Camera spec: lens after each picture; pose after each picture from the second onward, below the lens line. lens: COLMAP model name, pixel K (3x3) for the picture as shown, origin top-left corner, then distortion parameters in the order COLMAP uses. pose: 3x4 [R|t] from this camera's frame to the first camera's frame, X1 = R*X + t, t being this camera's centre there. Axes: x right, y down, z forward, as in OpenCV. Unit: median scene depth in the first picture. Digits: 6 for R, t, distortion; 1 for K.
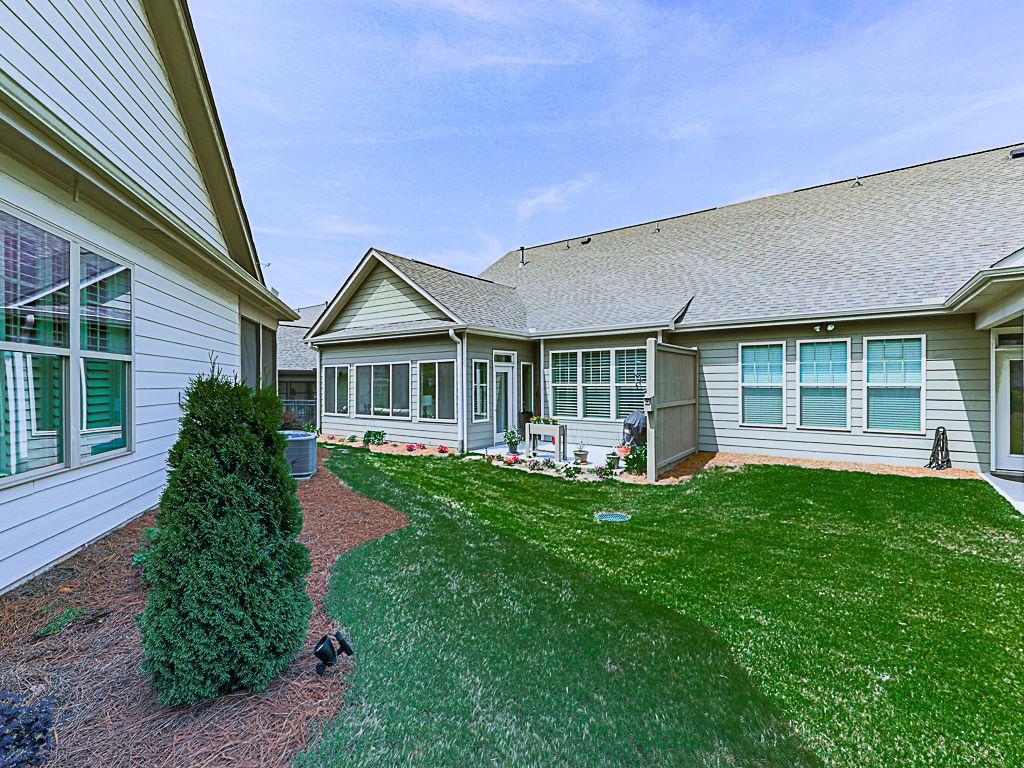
lens RADIAL K [[418.1, 0, 512.0], [0, 418.1, 384.0], [0, 0, 1]] dist [-0.008525, 0.000065]
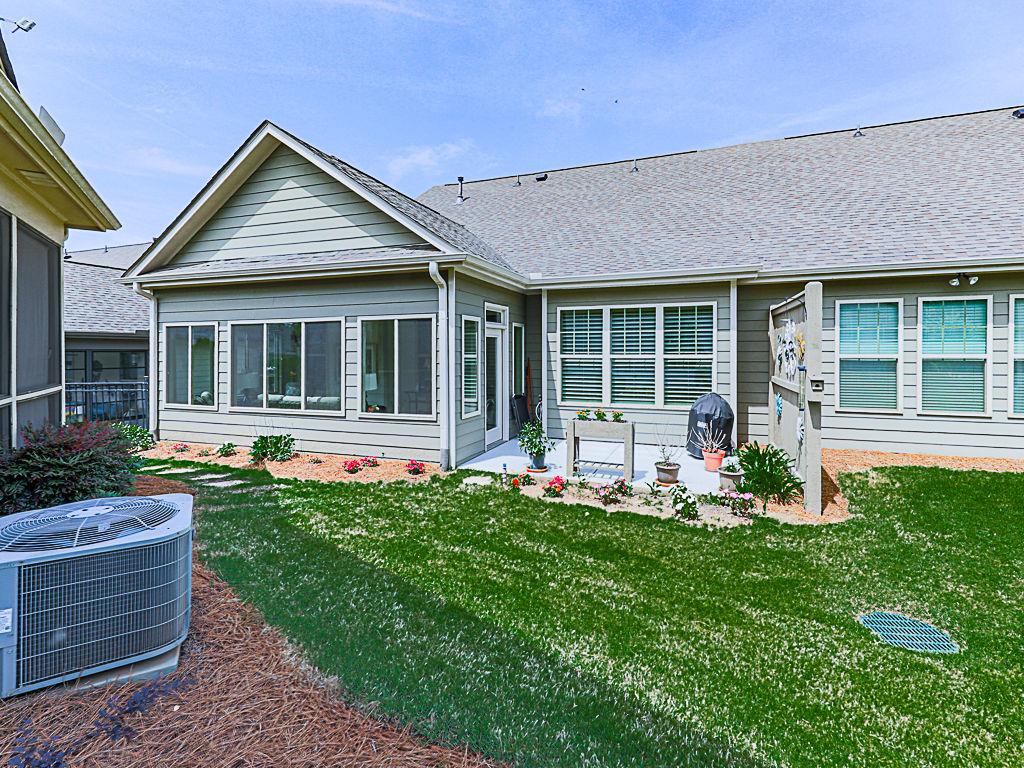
lens RADIAL K [[433.3, 0, 510.1], [0, 433.3, 353.4], [0, 0, 1]] dist [0.001827, 0.000021]
pose [[0.961175, 0.000130, 0.275940, -0.181870], [-0.000221, 1.000000, 0.000298, -0.003044], [-0.275940, -0.000348, 0.961175, 0.335316]]
